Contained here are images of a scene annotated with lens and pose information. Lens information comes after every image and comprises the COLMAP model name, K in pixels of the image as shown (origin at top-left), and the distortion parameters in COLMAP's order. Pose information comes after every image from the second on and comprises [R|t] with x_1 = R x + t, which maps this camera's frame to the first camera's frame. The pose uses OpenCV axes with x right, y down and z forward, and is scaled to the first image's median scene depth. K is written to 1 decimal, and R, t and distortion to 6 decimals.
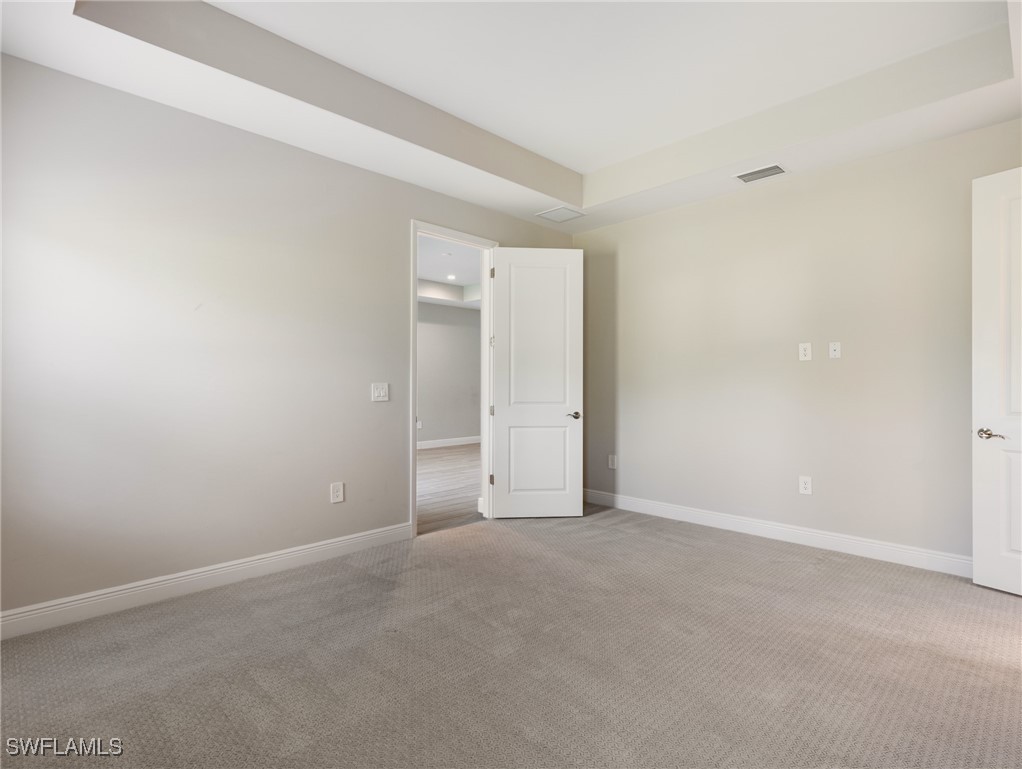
lens RADIAL K [[520.3, 0, 511.0], [0, 520.3, 388.7], [0, 0, 1]] dist [0.009444, -0.002629]
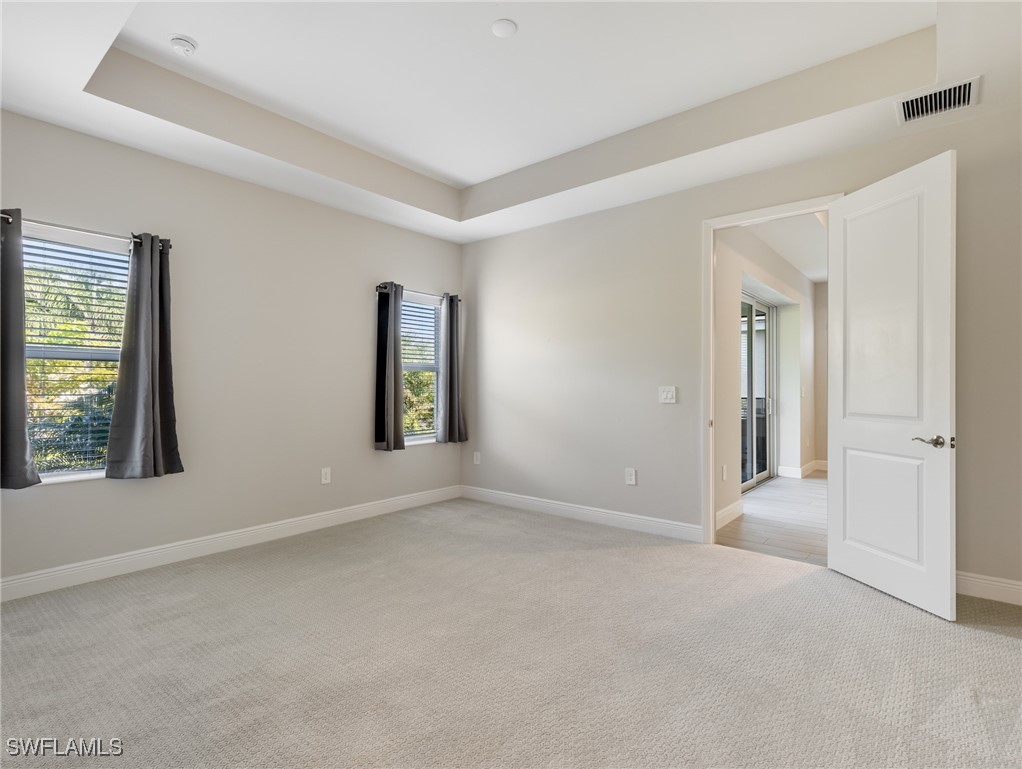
lens RADIAL K [[520.3, 0, 505.6], [0, 520.3, 381.1], [0, 0, 1]] dist [0.009444, -0.002629]
pose [[0.080483, -0.008562, -0.996719, 0.800354], [-0.004539, 0.999950, -0.008956, -0.010745], [0.996746, 0.005245, 0.080440, 0.567129]]
